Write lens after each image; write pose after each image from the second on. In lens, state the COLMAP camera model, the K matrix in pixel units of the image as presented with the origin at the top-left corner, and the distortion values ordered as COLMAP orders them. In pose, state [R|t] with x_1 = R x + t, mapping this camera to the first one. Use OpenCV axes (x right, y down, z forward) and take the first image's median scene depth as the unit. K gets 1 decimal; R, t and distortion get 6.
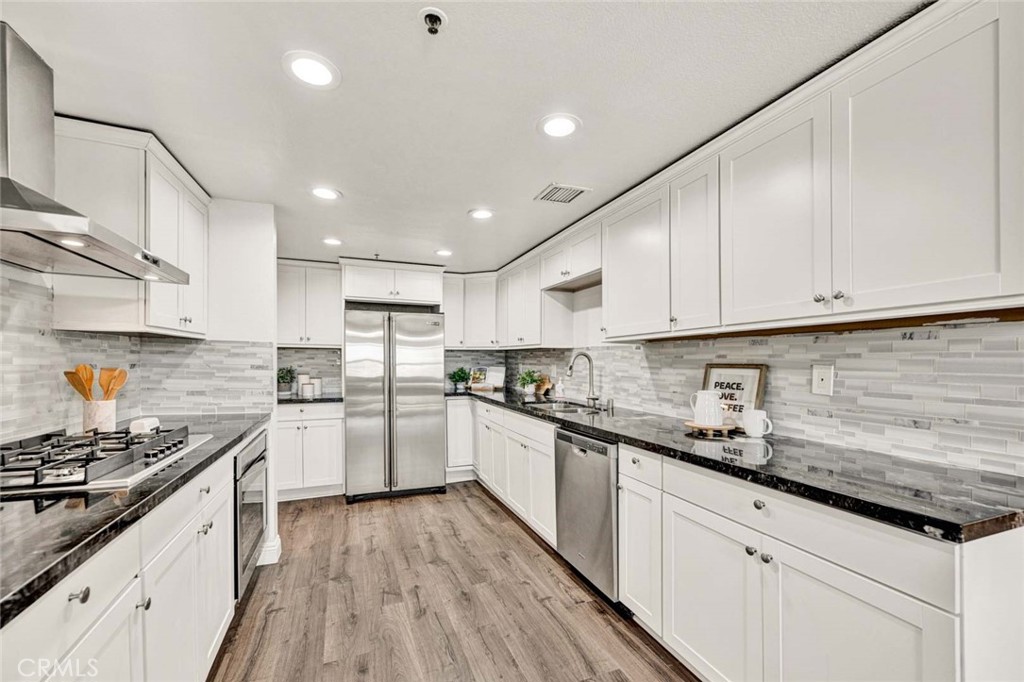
lens RADIAL K [[417.6, 0, 524.7], [0, 417.6, 343.4], [0, 0, 1]] dist [-0.001176, -0.000323]
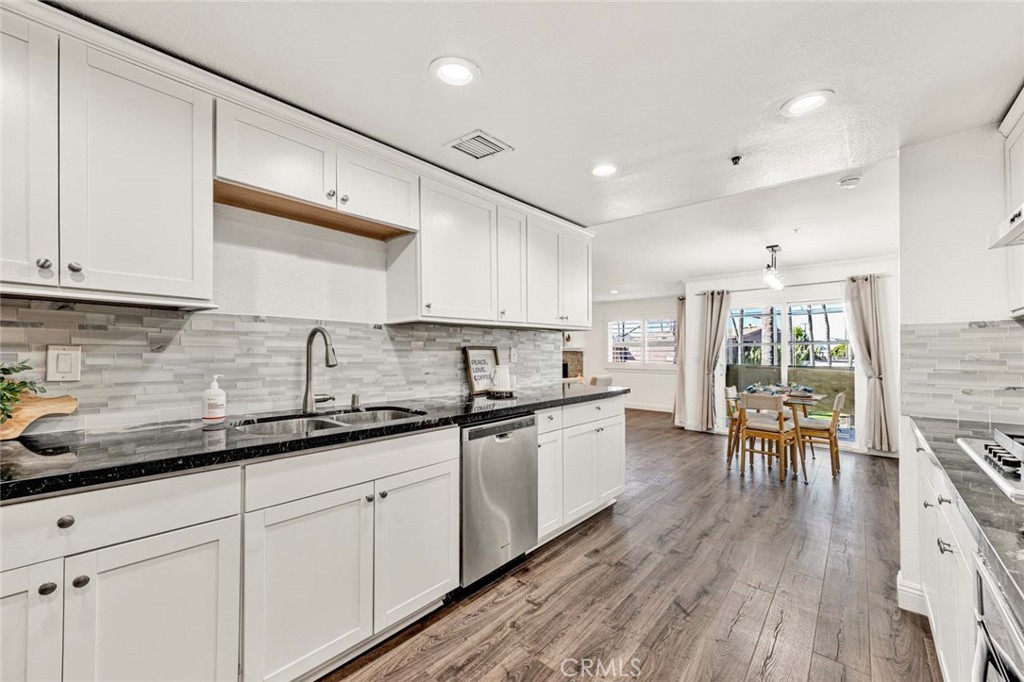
lens RADIAL K [[403.4, 0, 511.5], [0, 403.4, 319.3], [0, 0, 1]] dist [-0.000947, -0.000103]
pose [[-0.430940, 0.060503, 0.900350, -0.655211], [-0.045951, 0.994984, -0.088857, 0.062328], [-0.901210, -0.079664, -0.425998, 1.259302]]
